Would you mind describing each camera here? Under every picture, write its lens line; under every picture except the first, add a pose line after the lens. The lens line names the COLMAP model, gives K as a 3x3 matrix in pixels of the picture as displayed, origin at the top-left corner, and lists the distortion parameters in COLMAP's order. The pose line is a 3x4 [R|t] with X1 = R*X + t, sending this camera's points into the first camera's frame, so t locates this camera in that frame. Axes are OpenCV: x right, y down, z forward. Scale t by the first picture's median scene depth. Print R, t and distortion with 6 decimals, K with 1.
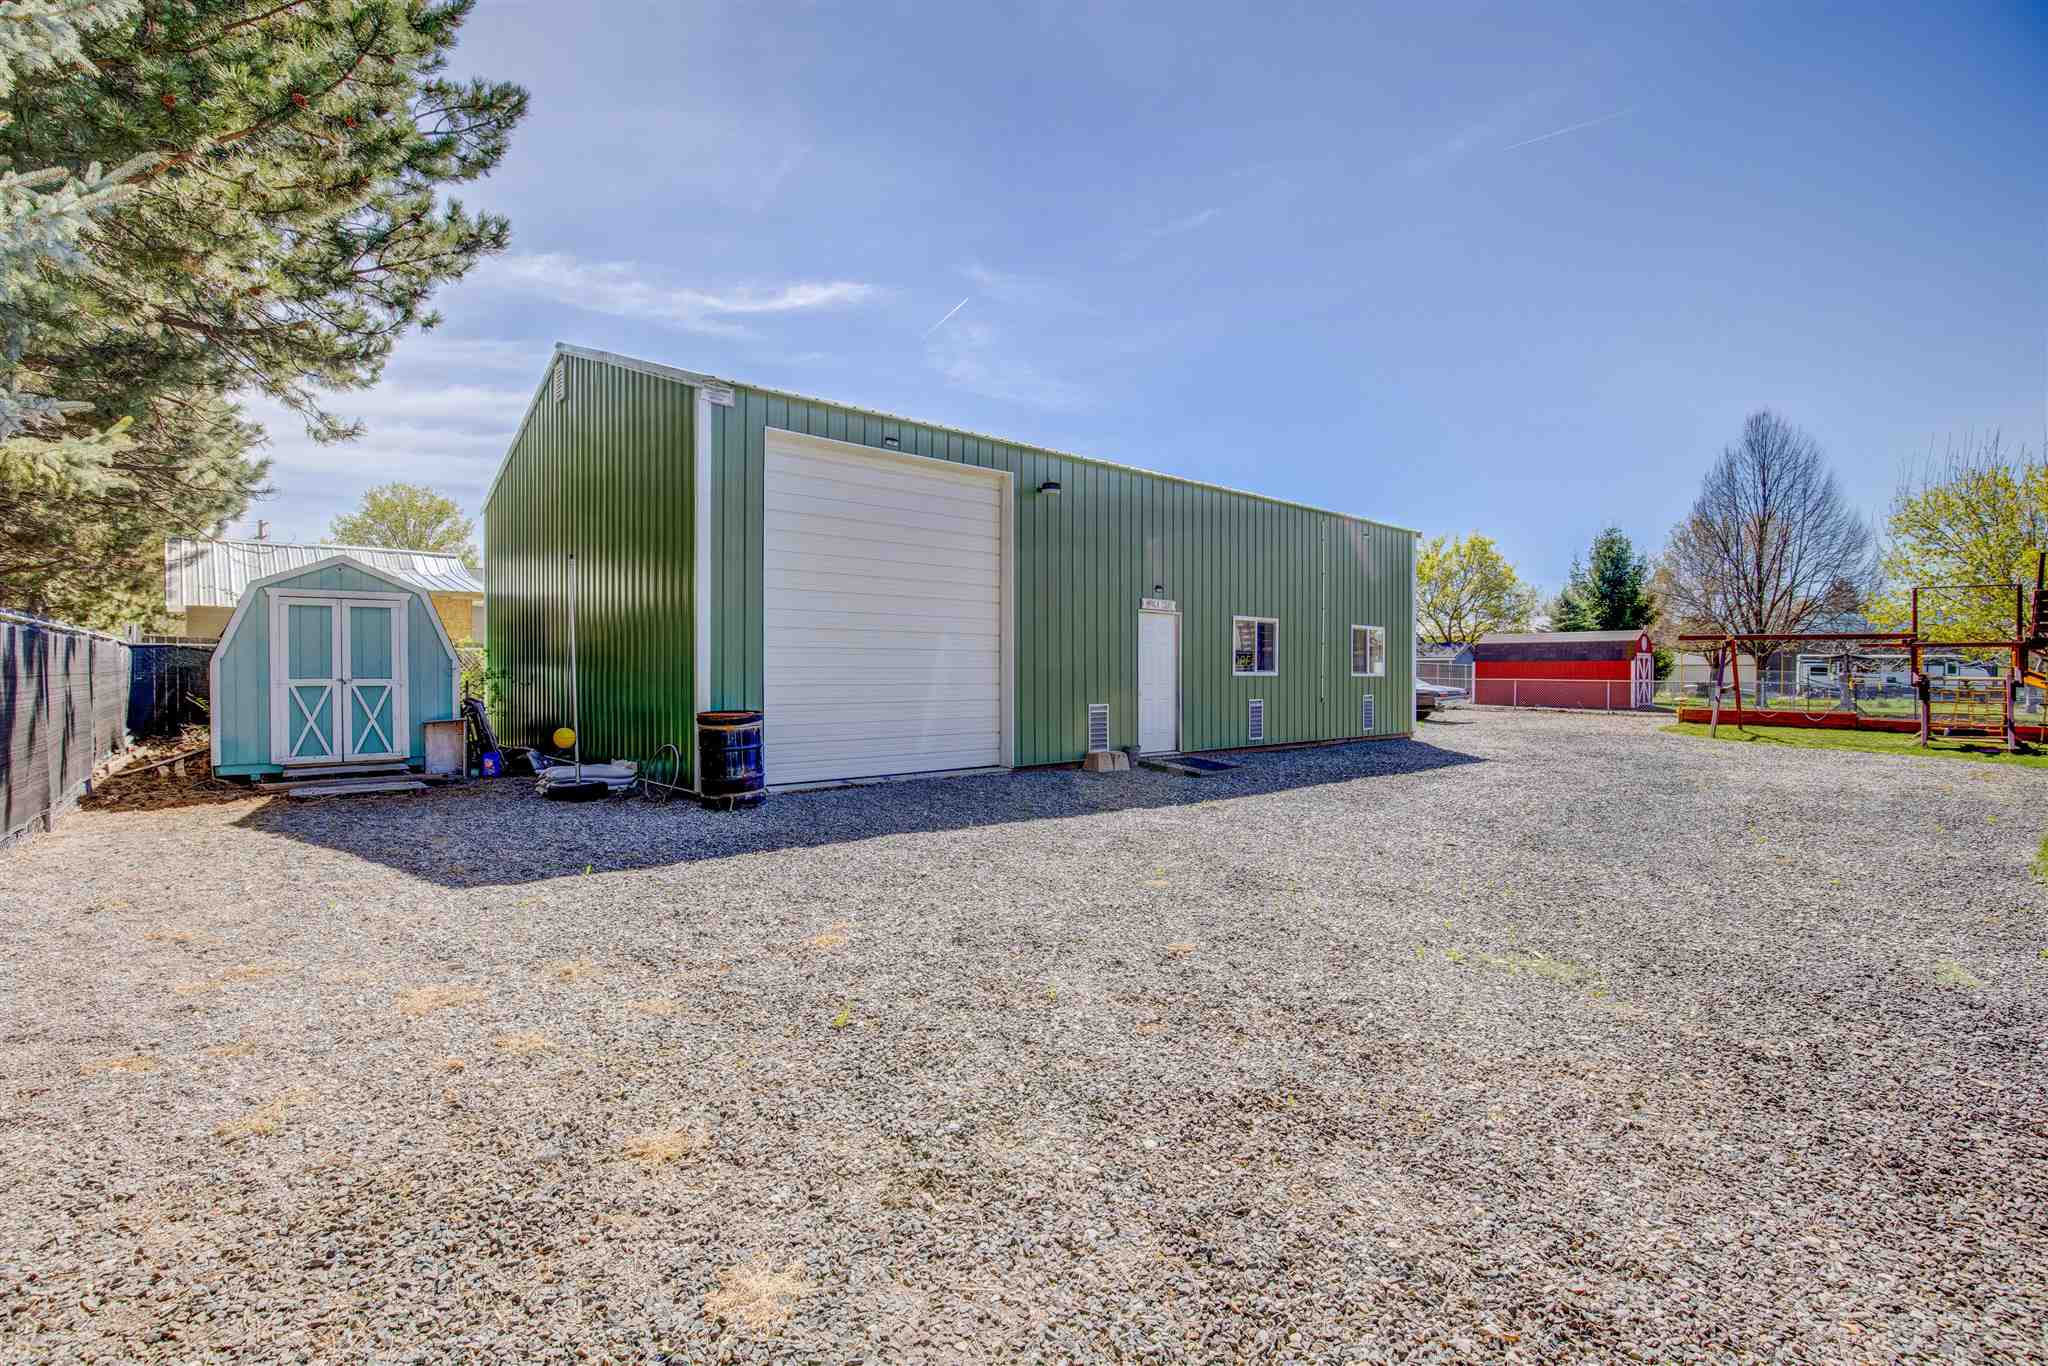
lens RADIAL K [[942.4, 0, 1014.8], [0, 942.4, 677.9], [0, 0, 1]] dist [-0.024383, -0.000133]
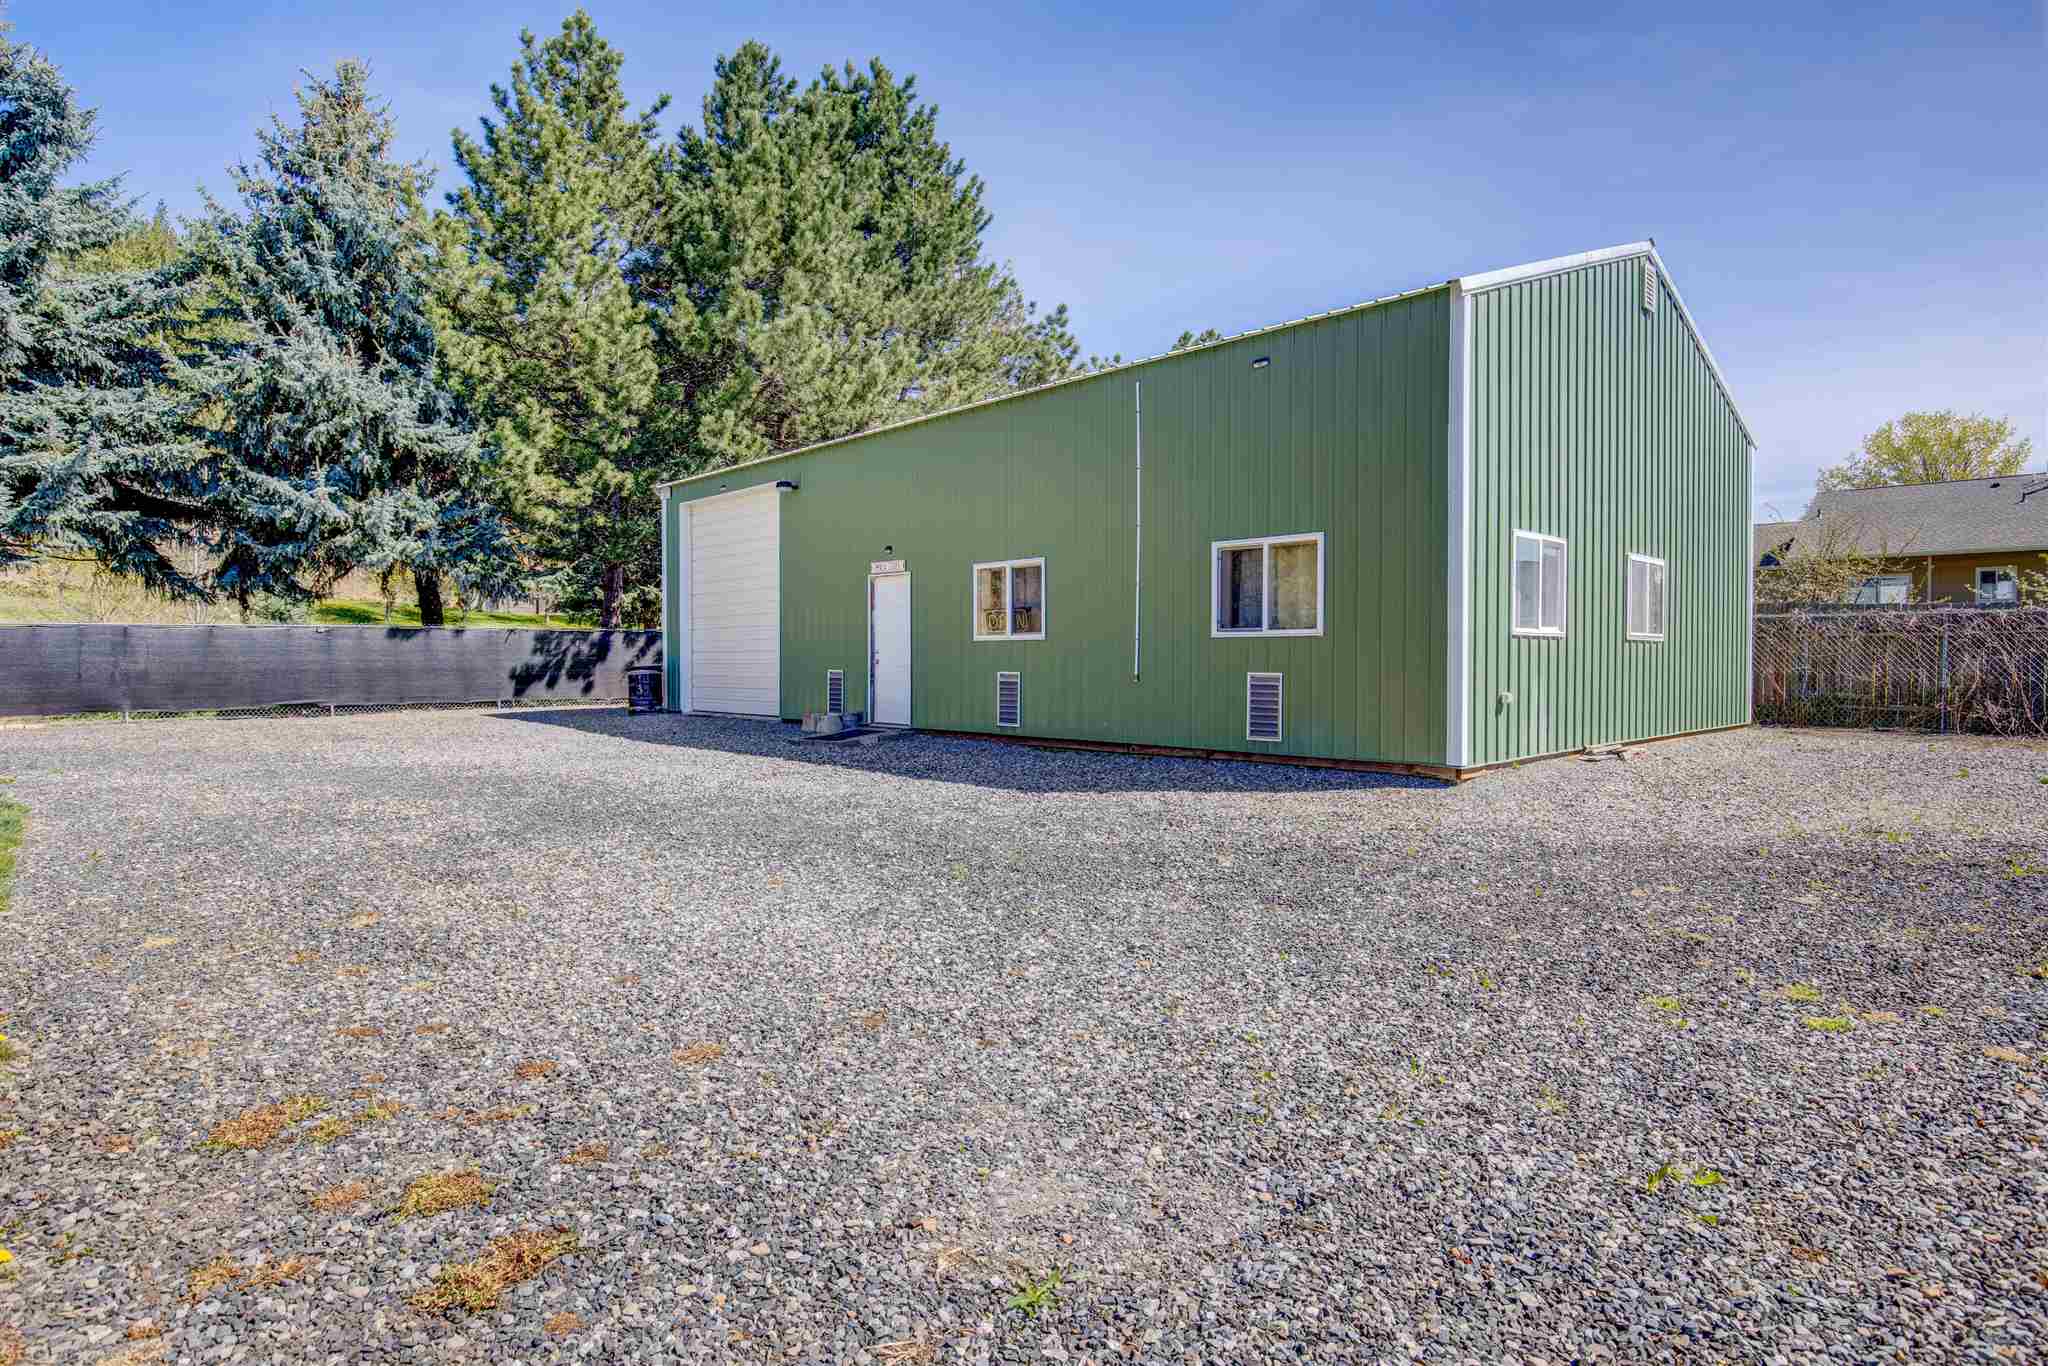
lens RADIAL K [[1097.4, 0, 1024.0], [0, 1097.4, 683.0], [0, 0, 1]] dist [-0.003481, -0.000536]
pose [[0.025064, 0.019543, -0.999495, 0.638222], [-0.005981, 0.999794, 0.019399, 0.008702], [0.999668, 0.005492, 0.025176, 0.559838]]
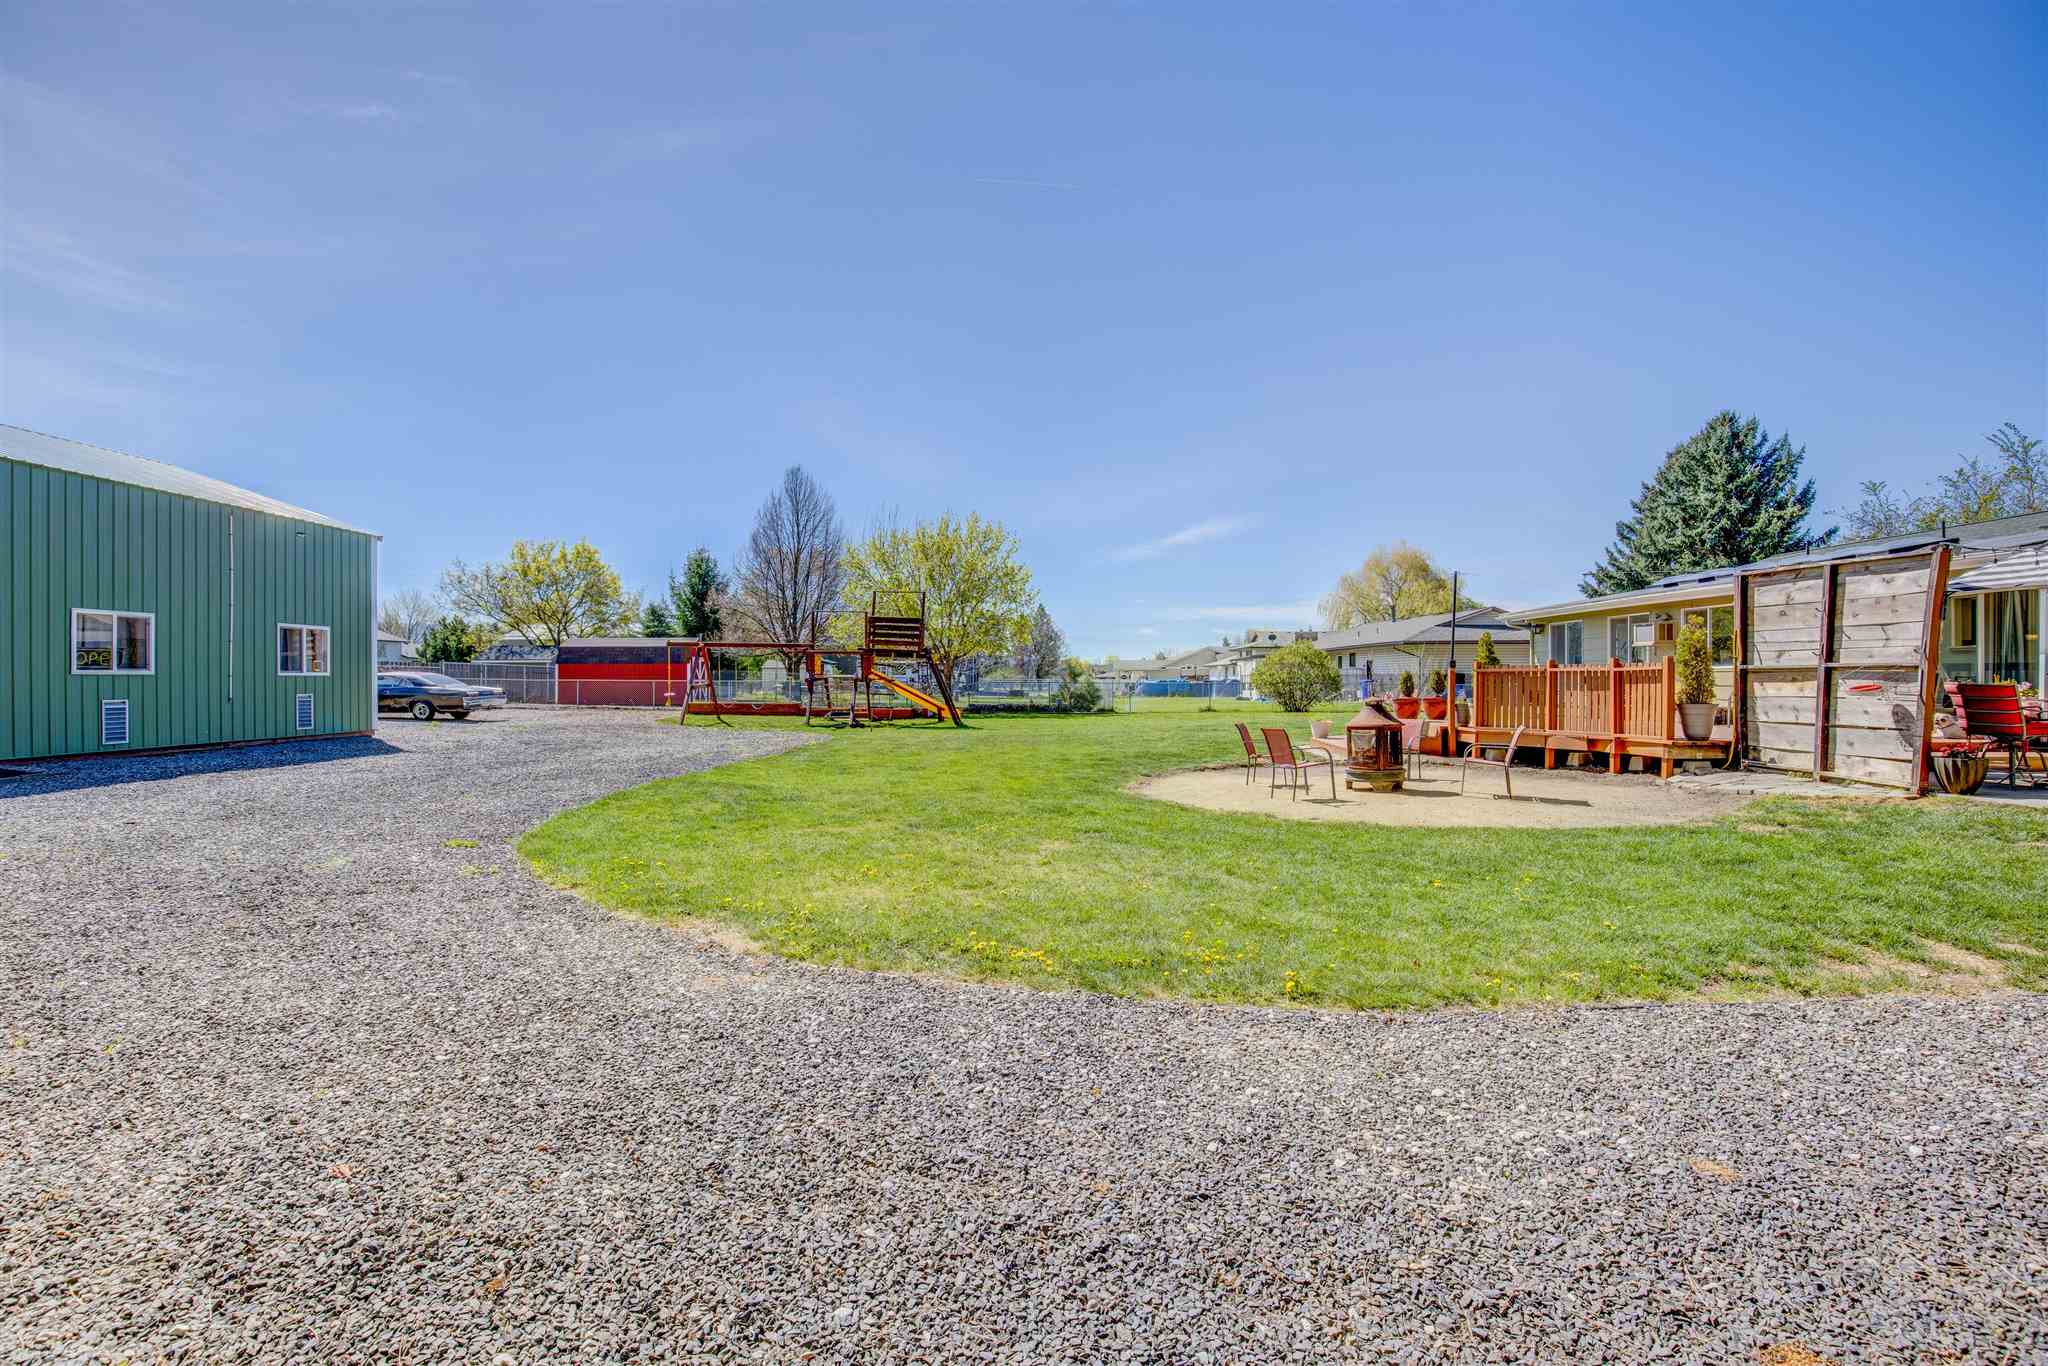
lens RADIAL K [[942.4, 0, 1014.8], [0, 942.4, 677.9], [0, 0, 1]] dist [-0.024383, -0.000133]
pose [[0.690128, -0.004138, 0.723676, 0.119949], [0.006446, 0.999979, -0.000429, 0.004009], [-0.723659, 0.004960, 0.690140, -0.148519]]
